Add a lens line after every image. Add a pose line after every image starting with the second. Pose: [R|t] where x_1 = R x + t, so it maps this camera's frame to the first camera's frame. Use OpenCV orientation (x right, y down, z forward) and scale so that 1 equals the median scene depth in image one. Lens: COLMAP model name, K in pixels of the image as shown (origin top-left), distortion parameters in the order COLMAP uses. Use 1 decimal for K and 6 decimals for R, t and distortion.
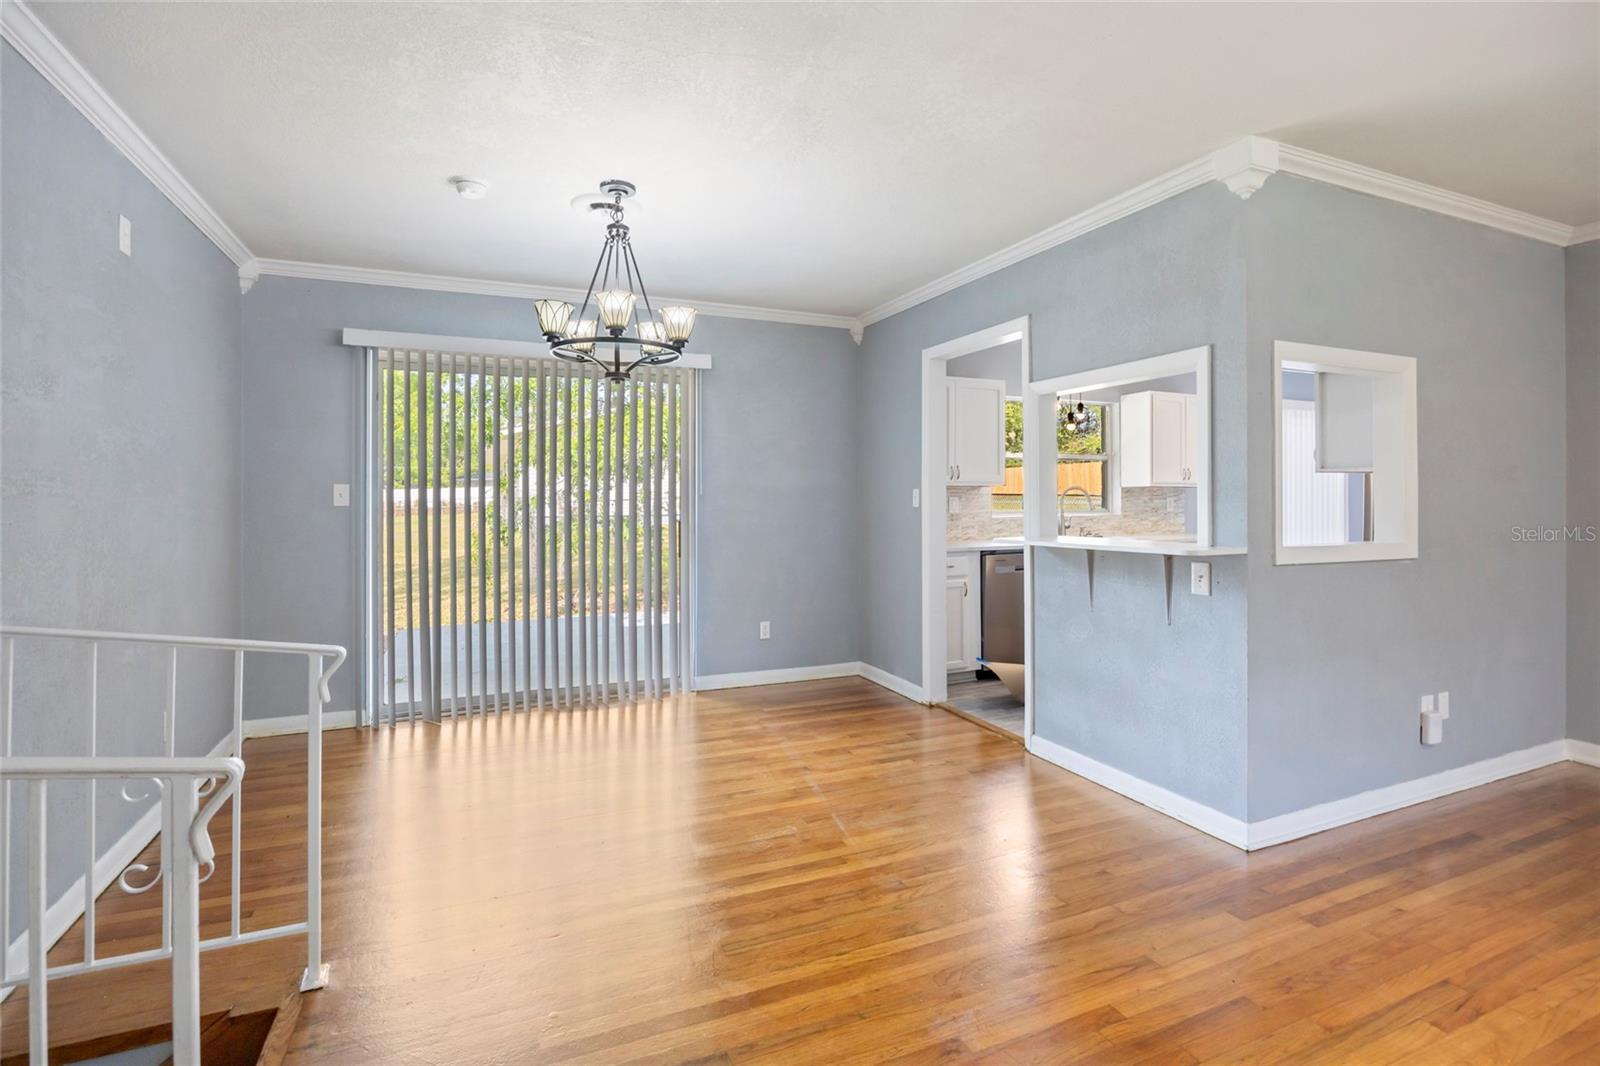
lens RADIAL K [[757.1, 0, 806.2], [0, 757.1, 497.7], [0, 0, 1]] dist [-0.012667, -0.000013]
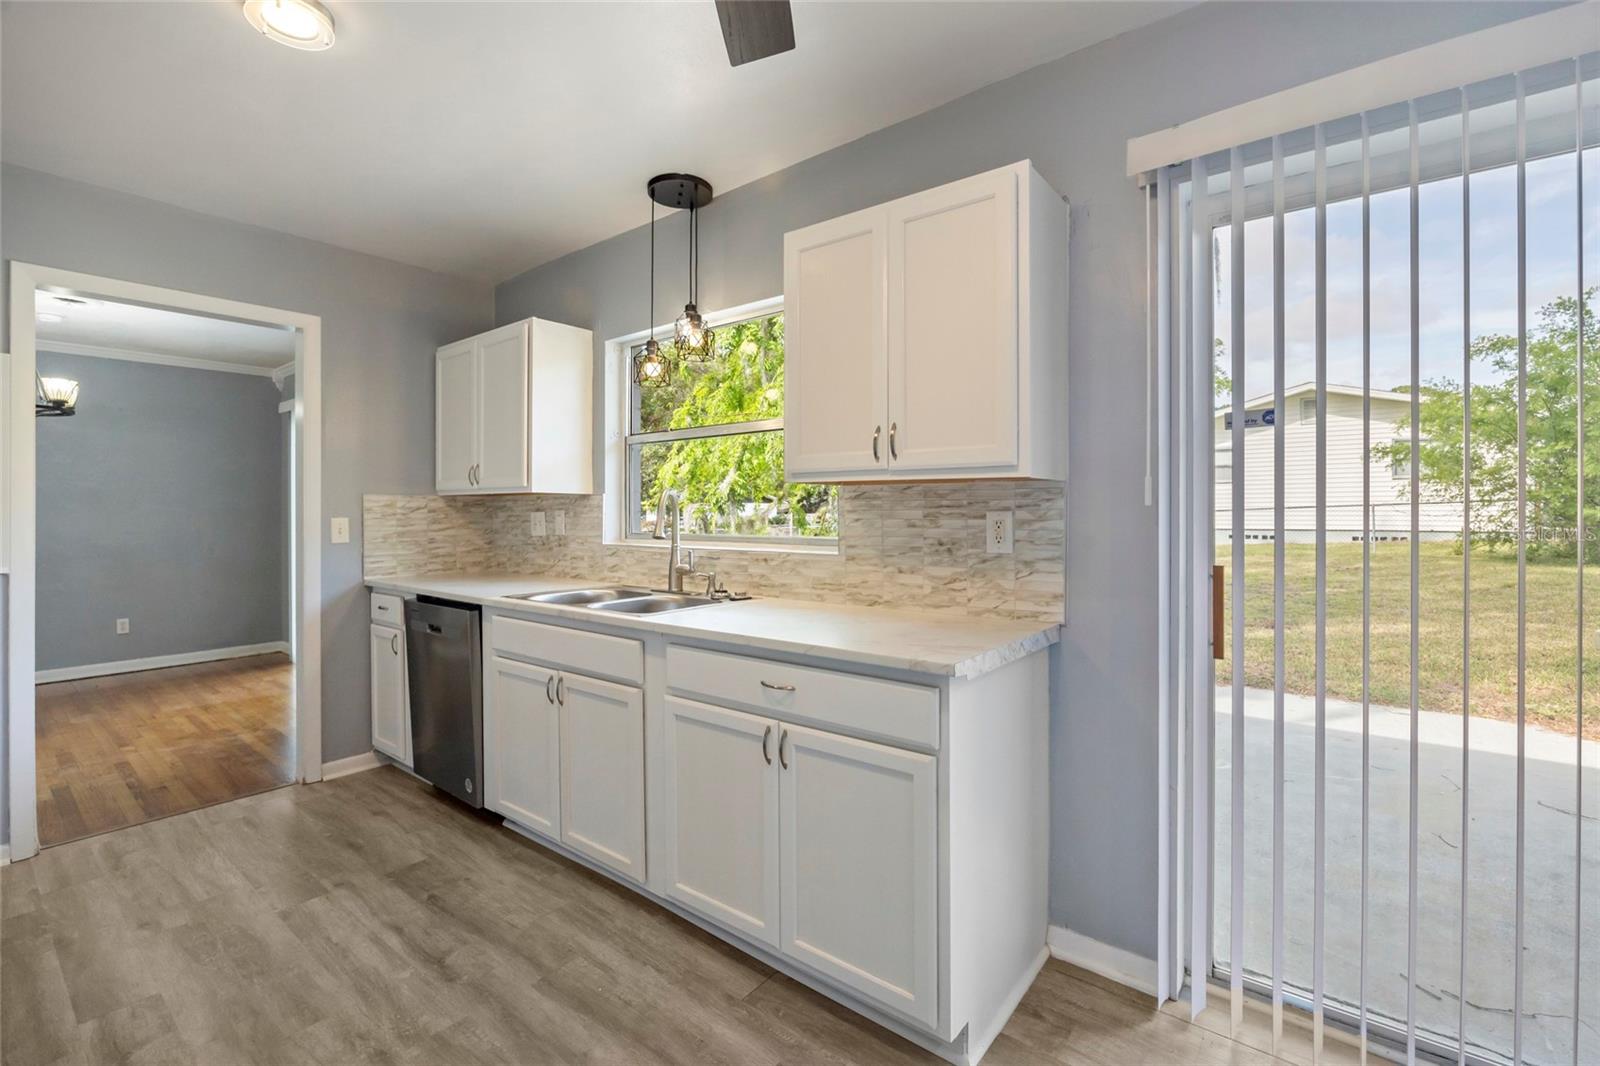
lens RADIAL K [[698.5, 0, 809.2], [0, 698.5, 514.4], [0, 0, 1]] dist [-0.016519, 0.000366]
pose [[0.484187, 0.006713, -0.874939, 1.442799], [0.000248, 0.999969, 0.007809, -0.004404], [0.874965, -0.003998, 0.484170, 1.552774]]
